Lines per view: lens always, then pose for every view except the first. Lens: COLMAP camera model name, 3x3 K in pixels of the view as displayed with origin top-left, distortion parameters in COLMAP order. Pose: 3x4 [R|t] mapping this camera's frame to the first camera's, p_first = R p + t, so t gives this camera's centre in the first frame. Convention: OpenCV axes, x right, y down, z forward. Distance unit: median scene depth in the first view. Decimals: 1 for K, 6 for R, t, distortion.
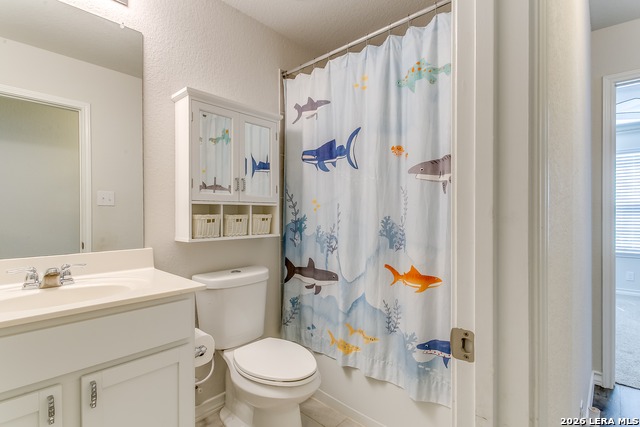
lens RADIAL K [[315.7, 0, 313.1], [0, 315.7, 215.2], [0, 0, 1]] dist [-0.002787, -0.000505]
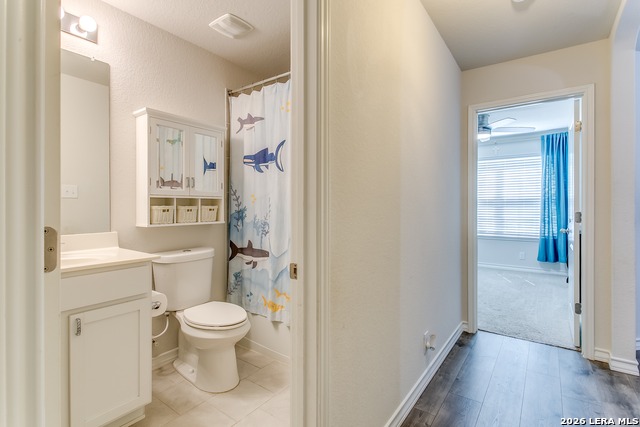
lens RADIAL K [[313.7, 0, 320.5], [0, 313.7, 207.2], [0, 0, 1]] dist [0.004460, -0.006247]
pose [[0.992113, 0.001215, 0.125341, 0.123279], [-0.001151, 0.999999, -0.000580, 0.003448], [-0.125342, 0.000431, 0.992114, -0.303773]]
